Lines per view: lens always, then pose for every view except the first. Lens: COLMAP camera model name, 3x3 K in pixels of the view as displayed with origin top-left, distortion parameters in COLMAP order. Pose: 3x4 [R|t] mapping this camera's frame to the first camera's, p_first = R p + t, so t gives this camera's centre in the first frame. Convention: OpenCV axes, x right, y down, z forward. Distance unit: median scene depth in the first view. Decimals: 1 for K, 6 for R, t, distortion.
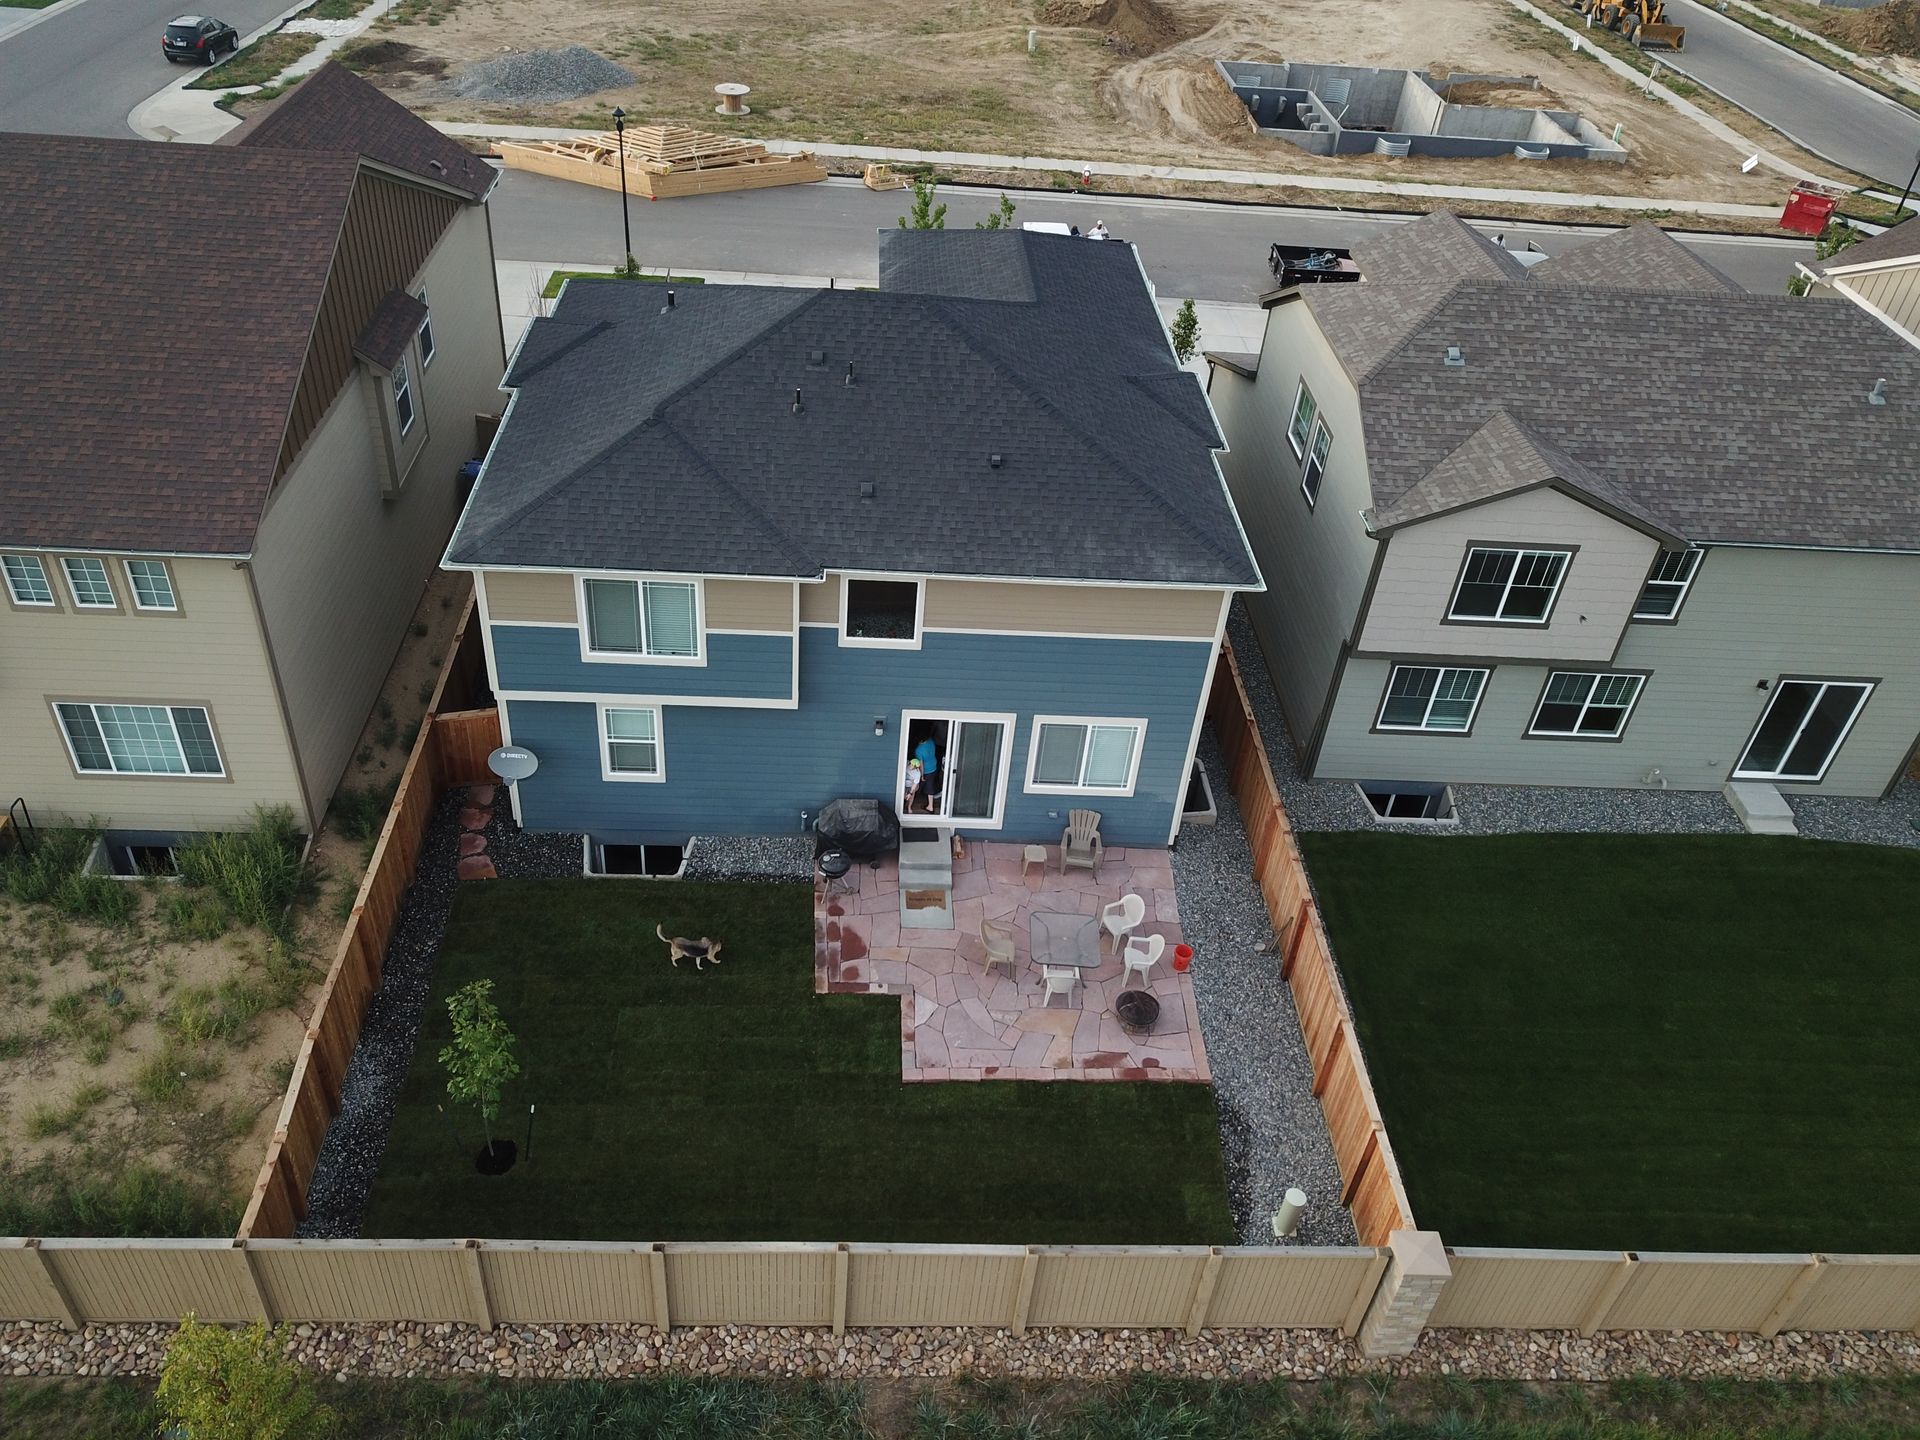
lens RADIAL K [[1466.9, 0, 943.5], [0, 1466.9, 719.5], [0, 0, 1]] dist [0.001486, 0.006064]
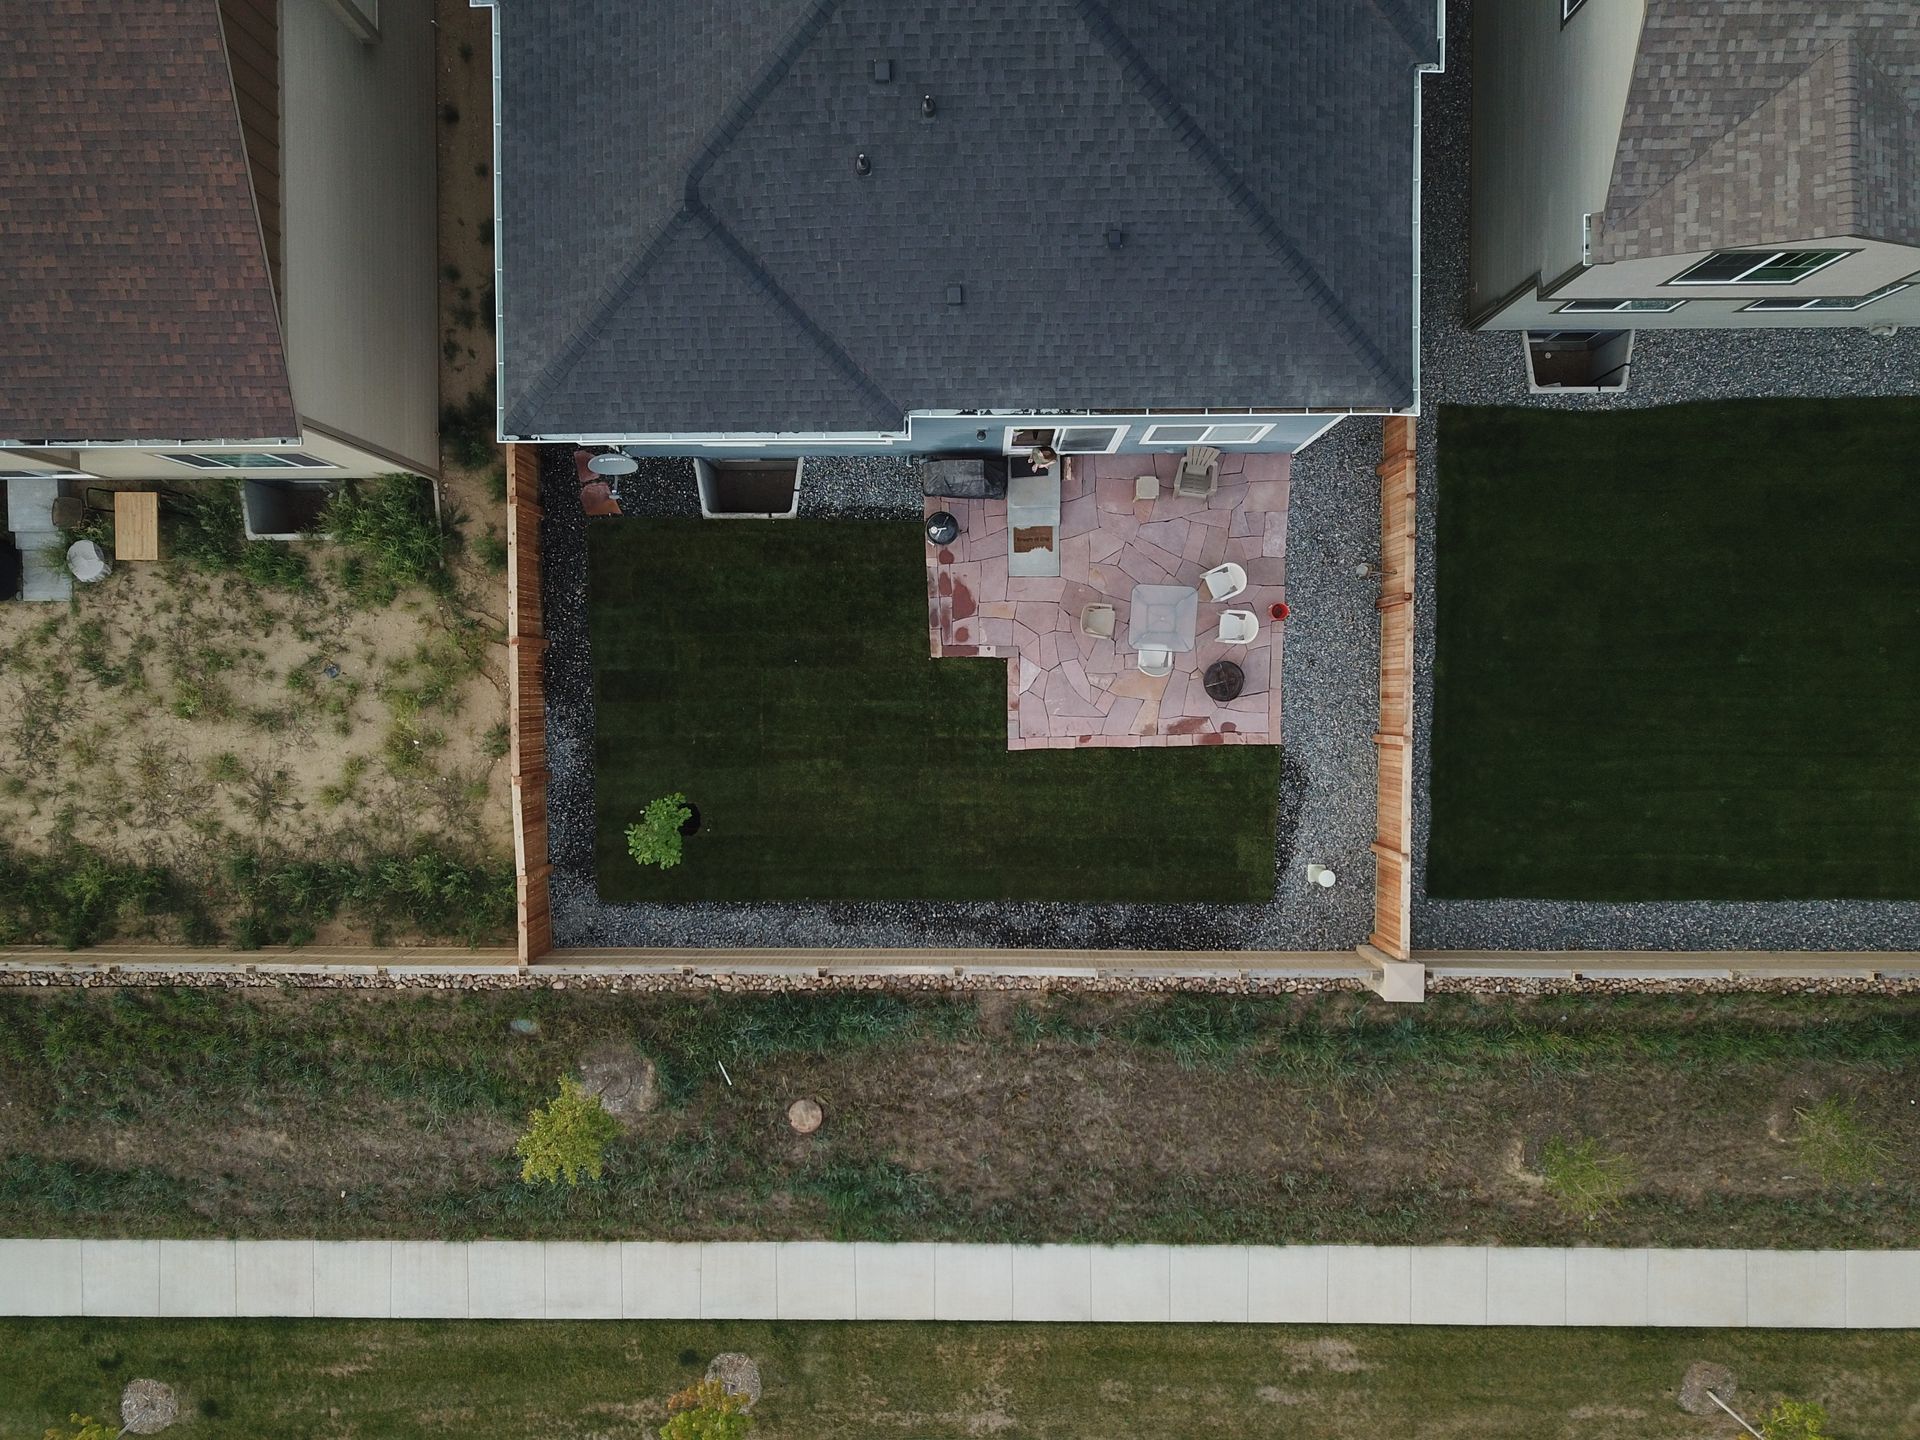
lens RADIAL K [[1466.9, 0, 943.3], [0, 1466.9, 715.7], [0, 0, 1]] dist [0.001486, 0.006064]
pose [[0.994705, 0.037145, -0.095827, 0.029449], [0.054310, 0.601600, 0.796949, -0.667041], [0.087252, -0.797934, 0.596397, 0.308030]]
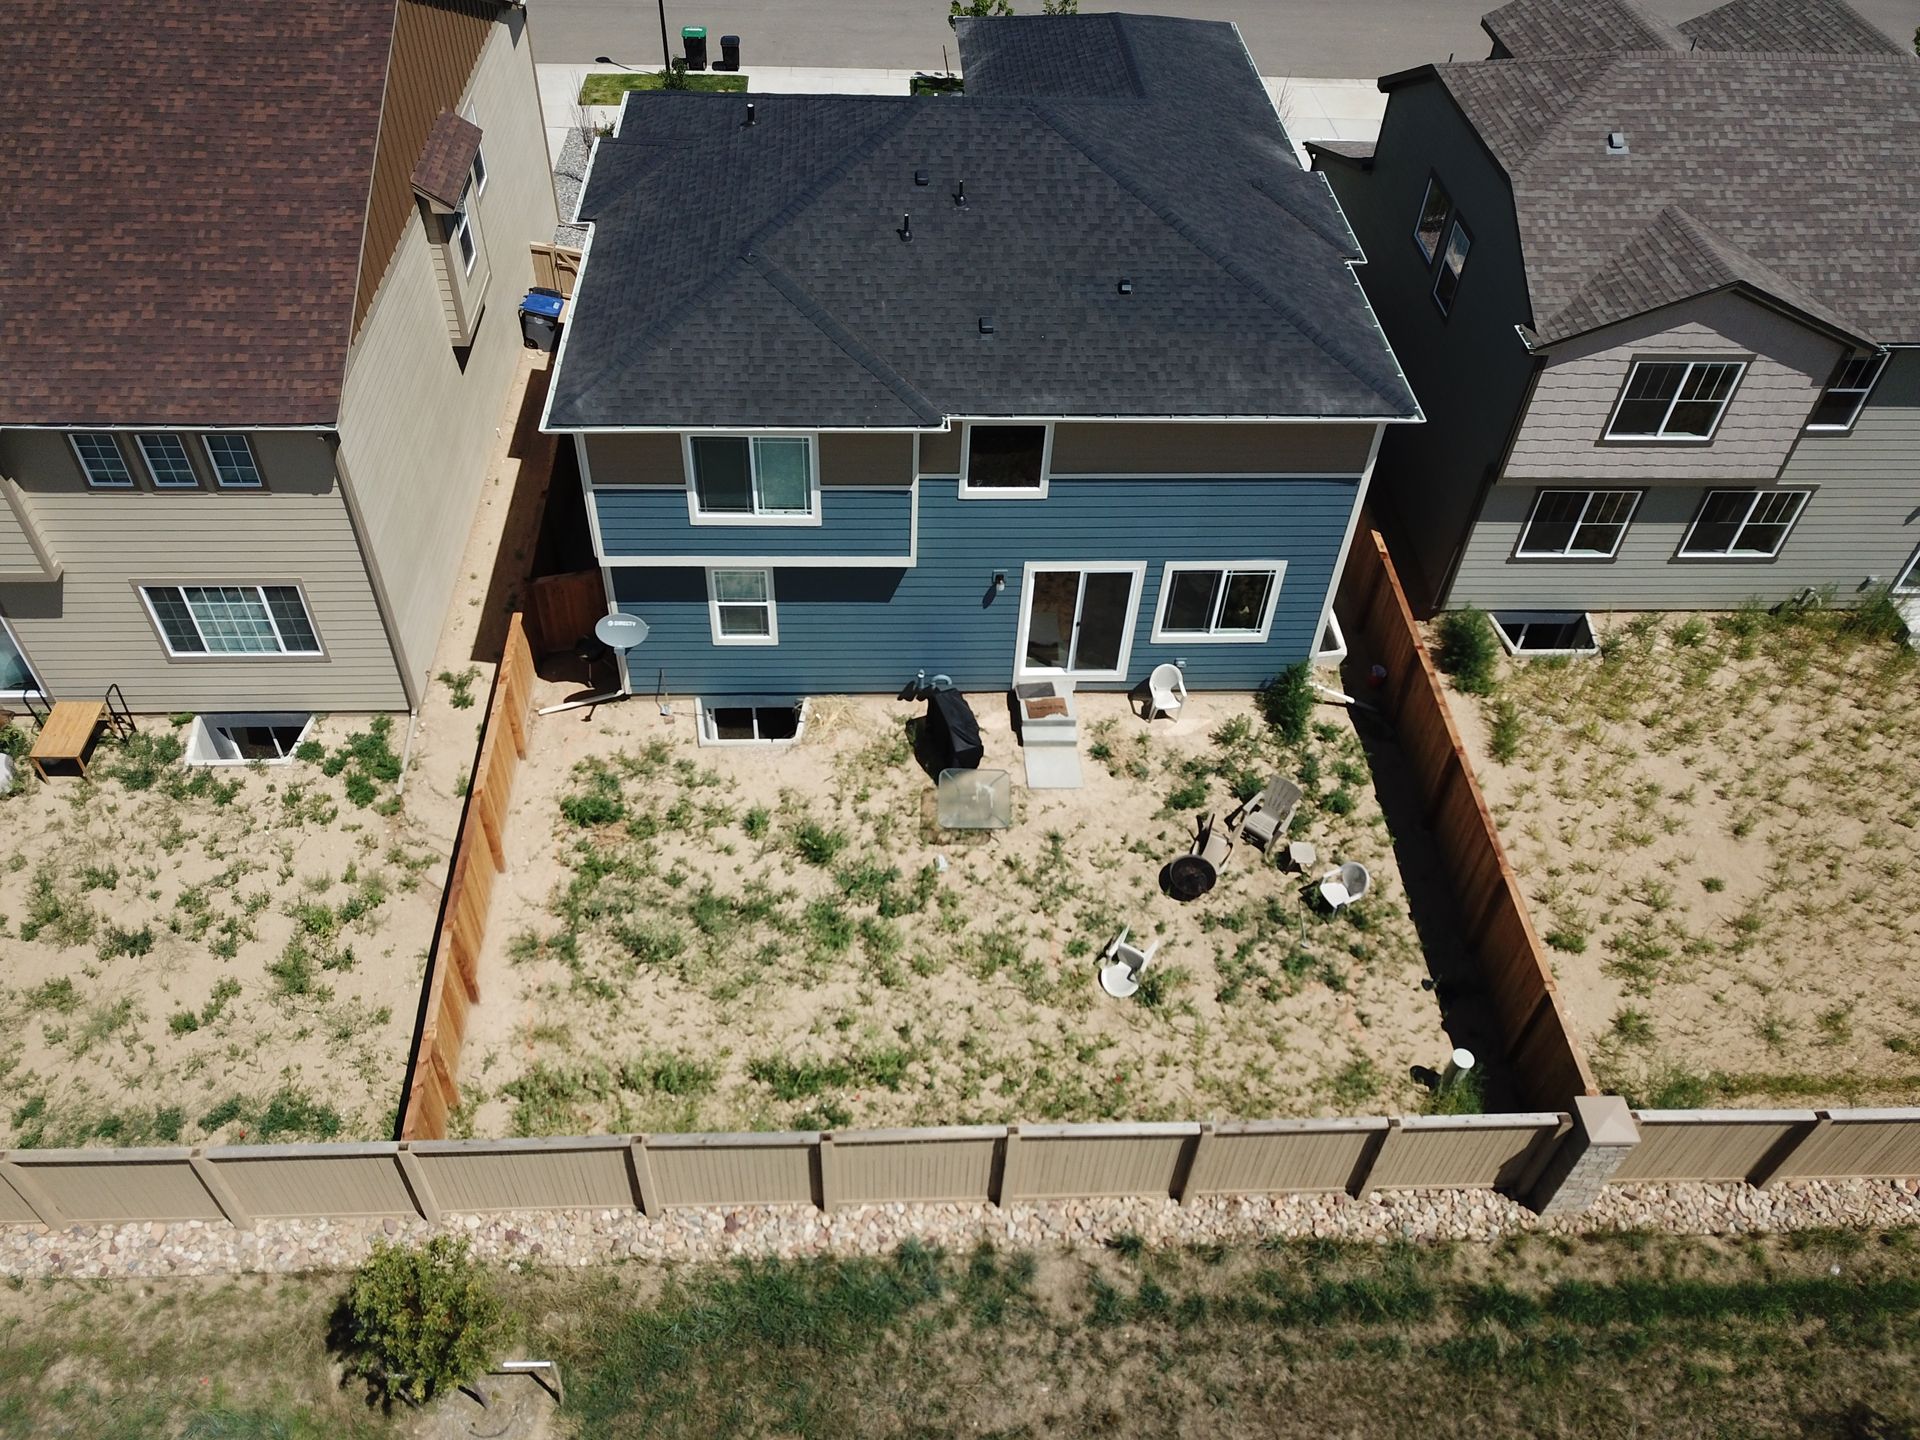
lens RADIAL K [[1466.9, 0, 941.5], [0, 1466.9, 720.4], [0, 0, 1]] dist [0.001486, 0.006064]
pose [[0.999267, -0.032078, -0.020911, -0.068939], [0.034580, 0.990514, 0.132991, -0.033615], [0.016446, -0.133617, 0.990897, 0.053575]]
